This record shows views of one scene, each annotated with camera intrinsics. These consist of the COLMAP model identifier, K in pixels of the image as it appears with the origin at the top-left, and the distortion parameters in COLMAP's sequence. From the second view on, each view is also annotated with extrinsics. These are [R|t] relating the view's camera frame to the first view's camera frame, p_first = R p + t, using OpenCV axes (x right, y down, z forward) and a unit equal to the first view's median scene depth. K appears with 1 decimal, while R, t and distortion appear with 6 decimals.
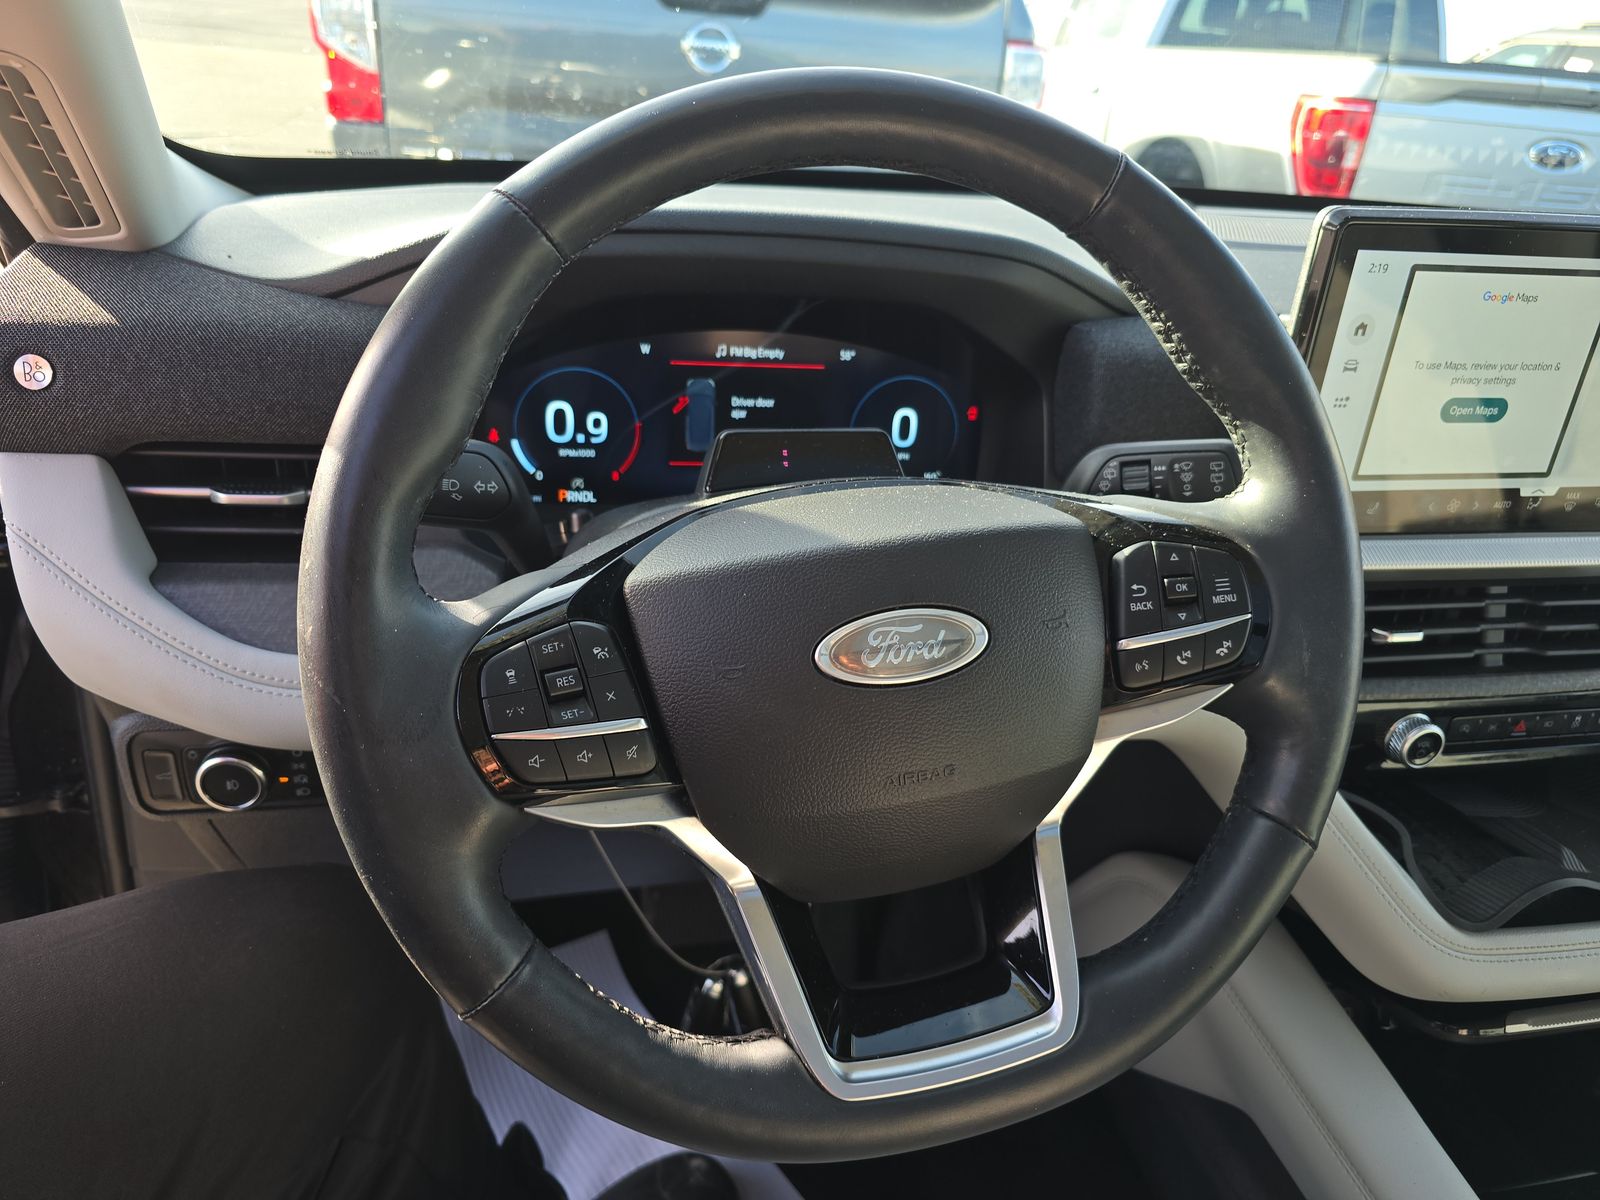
lens RADIAL K [[1039.4, 0, 793.0], [0, 1039.4, 561.5], [0, 0, 1]] dist [0.029563, -0.027381]
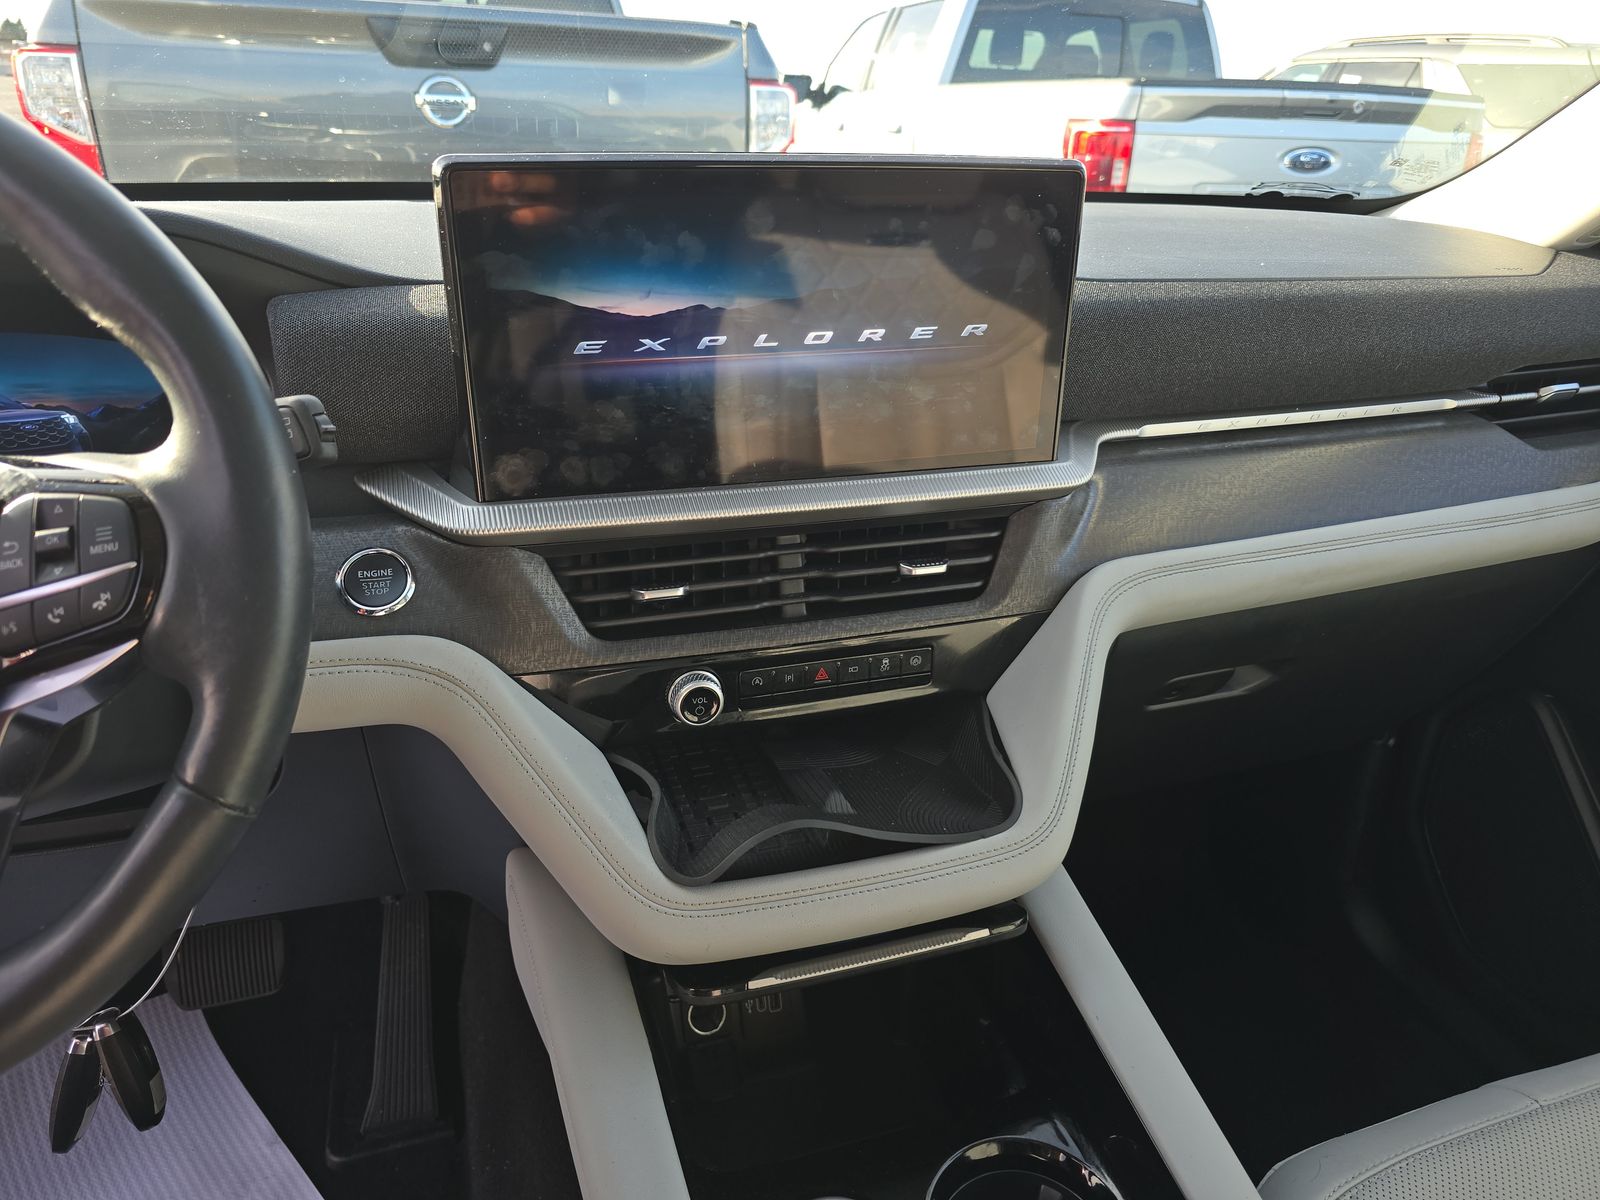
lens RADIAL K [[1039.4, 0, 793.0], [0, 1039.4, 561.5], [0, 0, 1]] dist [0.029563, -0.027381]
pose [[0.992817, -0.089938, 0.078897, 0.125300], [0.093621, 0.994622, -0.044296, 0.019328], [-0.074489, 0.051365, 0.995898, 0.003867]]
